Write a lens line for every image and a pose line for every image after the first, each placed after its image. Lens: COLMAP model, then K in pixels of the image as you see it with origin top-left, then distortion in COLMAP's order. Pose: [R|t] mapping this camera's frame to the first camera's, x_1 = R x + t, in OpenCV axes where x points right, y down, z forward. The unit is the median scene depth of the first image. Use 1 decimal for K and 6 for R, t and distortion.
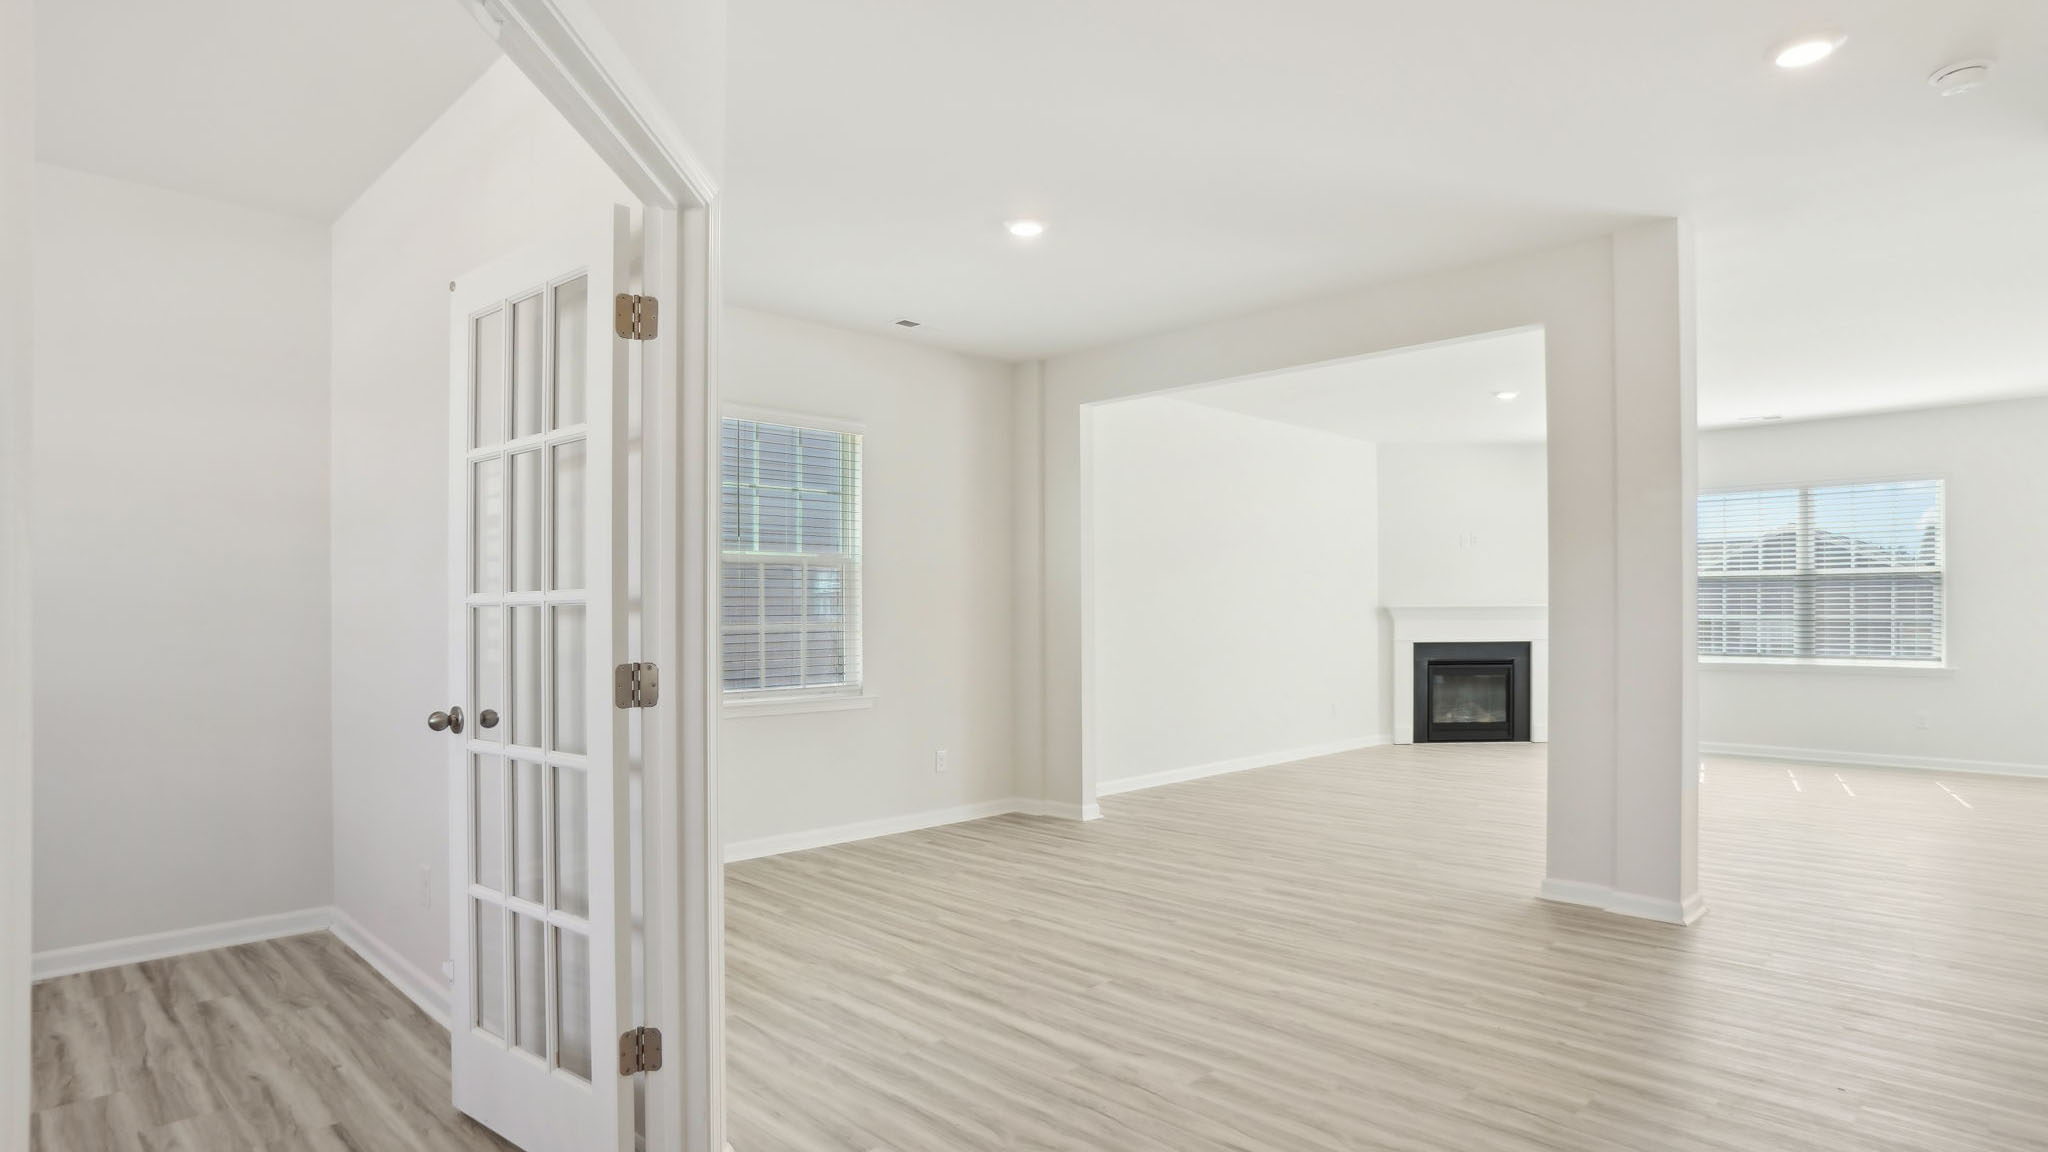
lens RADIAL K [[1257.0, 0, 1025.1], [0, 1257.0, 611.9], [0, 0, 1]] dist [0.000016, 0.054852]
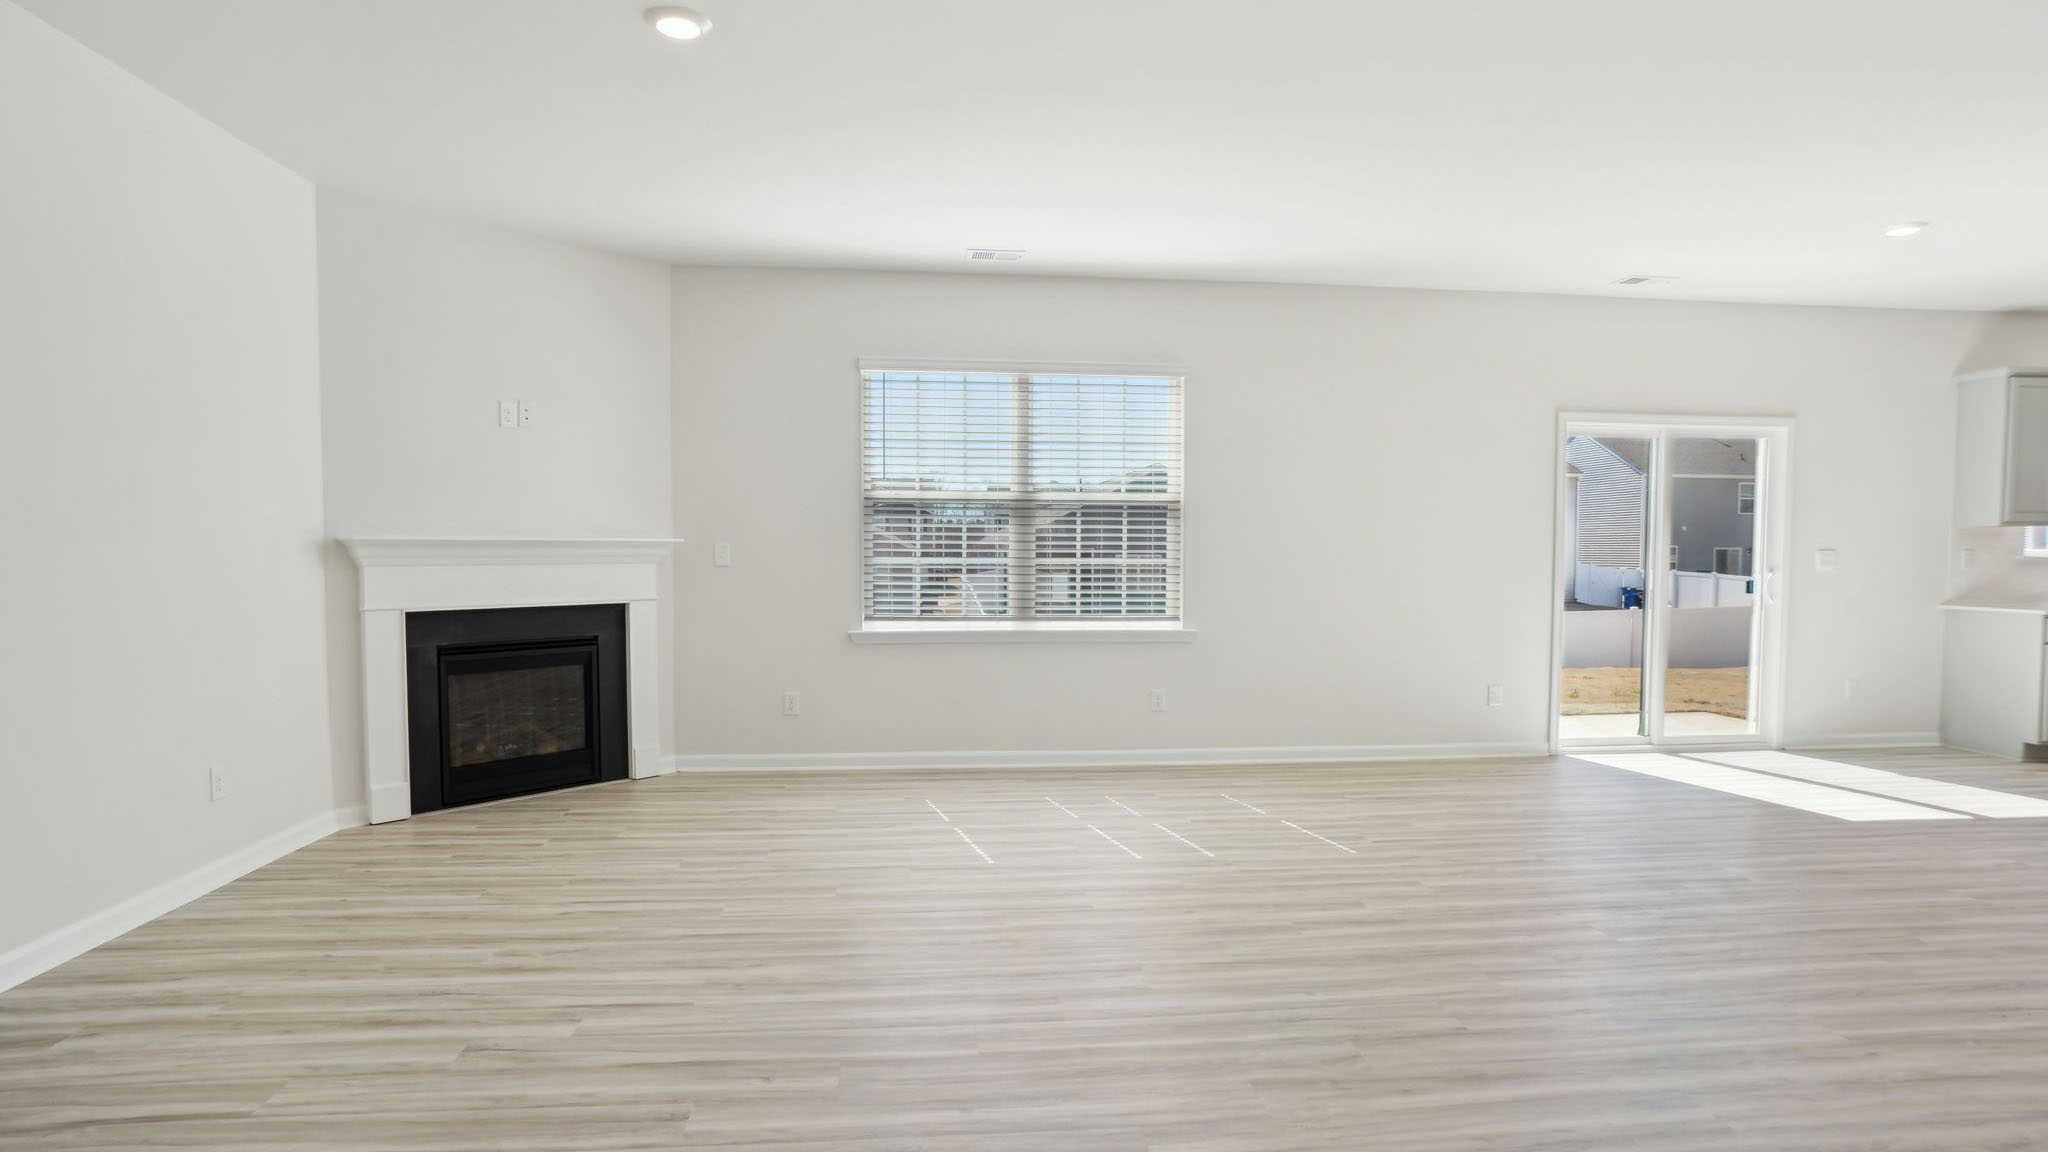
lens RADIAL K [[1101.2, 0, 1087.3], [0, 1101.2, 610.2], [0, 0, 1]] dist [-0.091834, 0.033458]
pose [[0.636721, -0.032343, 0.770416, 0.173597], [-0.007201, 0.998827, 0.047883, 0.001762], [-0.771061, -0.036036, 0.635741, 0.583121]]
